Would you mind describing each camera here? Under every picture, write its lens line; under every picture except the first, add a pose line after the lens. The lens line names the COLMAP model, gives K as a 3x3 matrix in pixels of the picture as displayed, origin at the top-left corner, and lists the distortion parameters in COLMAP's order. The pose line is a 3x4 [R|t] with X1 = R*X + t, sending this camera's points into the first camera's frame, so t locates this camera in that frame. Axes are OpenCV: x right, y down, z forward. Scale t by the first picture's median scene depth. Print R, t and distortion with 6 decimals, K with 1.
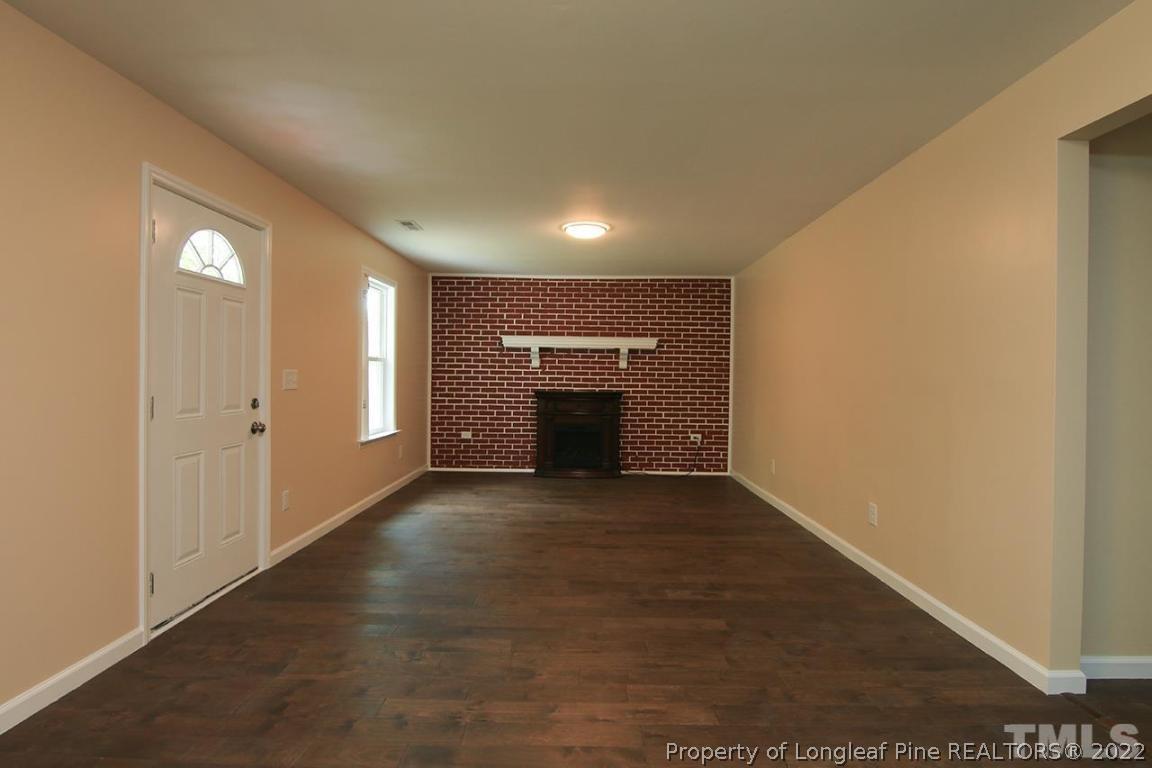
lens RADIAL K [[600.8, 0, 576.6], [0, 600.8, 382.7], [0, 0, 1]] dist [0.010072, -0.005772]
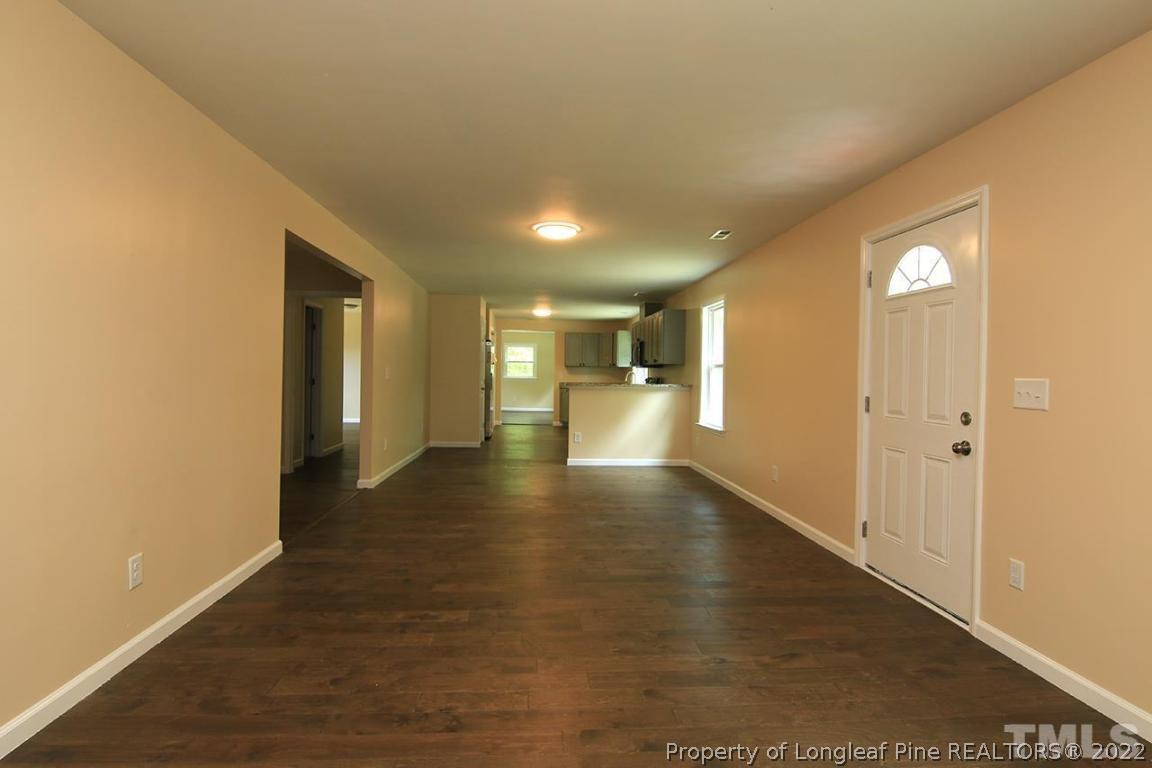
lens RADIAL K [[600.8, 0, 577.3], [0, 600.8, 379.4], [0, 0, 1]] dist [0.010072, -0.005772]
pose [[-0.995479, -0.026871, -0.091103, 0.083419], [-0.029218, 0.999272, 0.024533, -0.027197], [0.090377, 0.027084, -0.995539, 1.987598]]
